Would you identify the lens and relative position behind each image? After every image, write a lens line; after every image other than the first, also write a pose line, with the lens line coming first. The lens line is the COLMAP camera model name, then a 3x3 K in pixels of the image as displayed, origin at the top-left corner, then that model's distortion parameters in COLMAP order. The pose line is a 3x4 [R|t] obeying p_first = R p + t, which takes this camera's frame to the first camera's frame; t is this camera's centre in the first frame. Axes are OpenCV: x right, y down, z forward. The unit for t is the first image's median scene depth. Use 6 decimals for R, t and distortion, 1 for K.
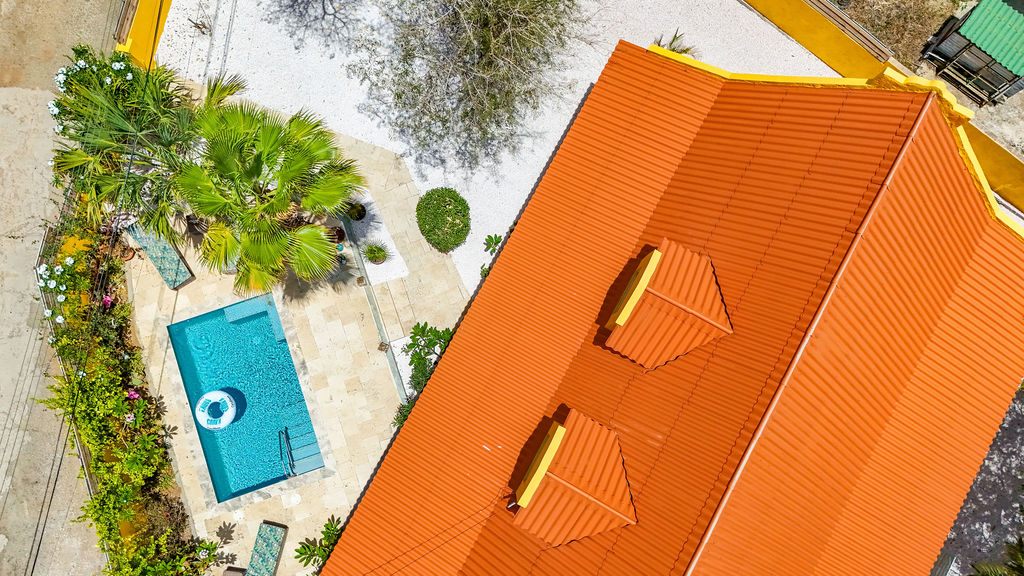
lens RADIAL K [[760.6, 0, 514.9], [0, 760.6, 288.0], [0, 0, 1]] dist [0.055225, -0.052546]
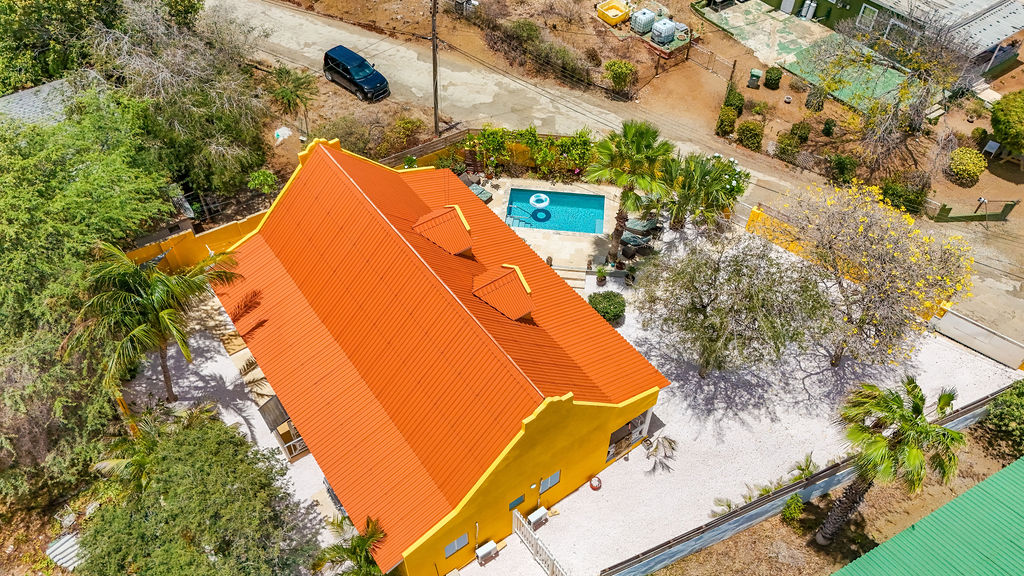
lens RADIAL K [[760.6, 0, 516.9], [0, 760.6, 292.4], [0, 0, 1]] dist [0.055225, -0.052546]
pose [[-0.426893, 0.663517, -0.614416, 1.020739], [-0.900212, -0.247260, 0.358442, -0.518562], [0.085912, 0.706121, 0.702860, -0.201061]]
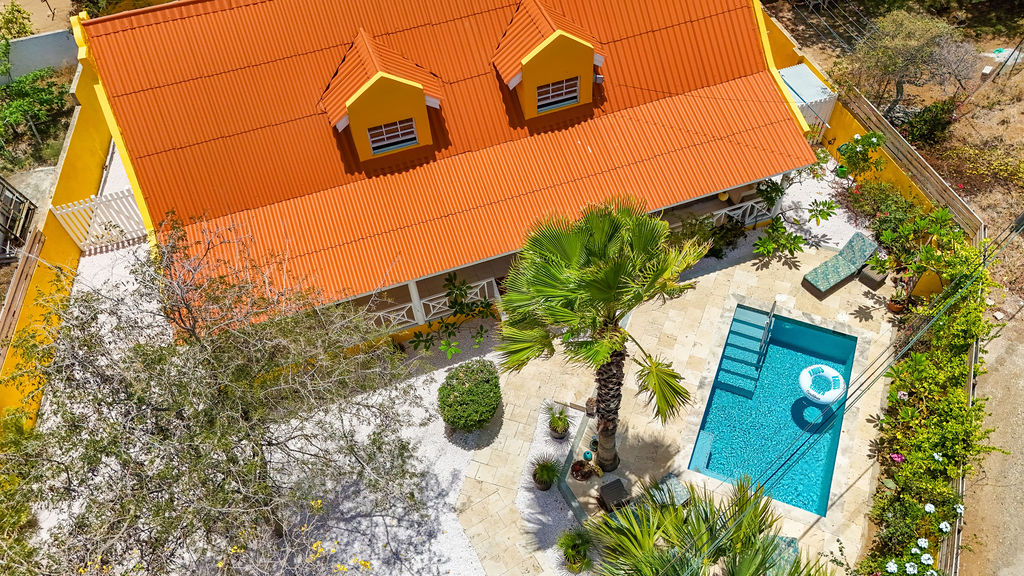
lens RADIAL K [[760.6, 0, 518.1], [0, 760.6, 293.7], [0, 0, 1]] dist [0.055225, -0.052546]
pose [[-0.746757, -0.506425, 0.431146, -0.460840], [0.663809, -0.527197, 0.530491, -0.467786], [-0.041355, 0.682347, 0.729858, 0.305721]]
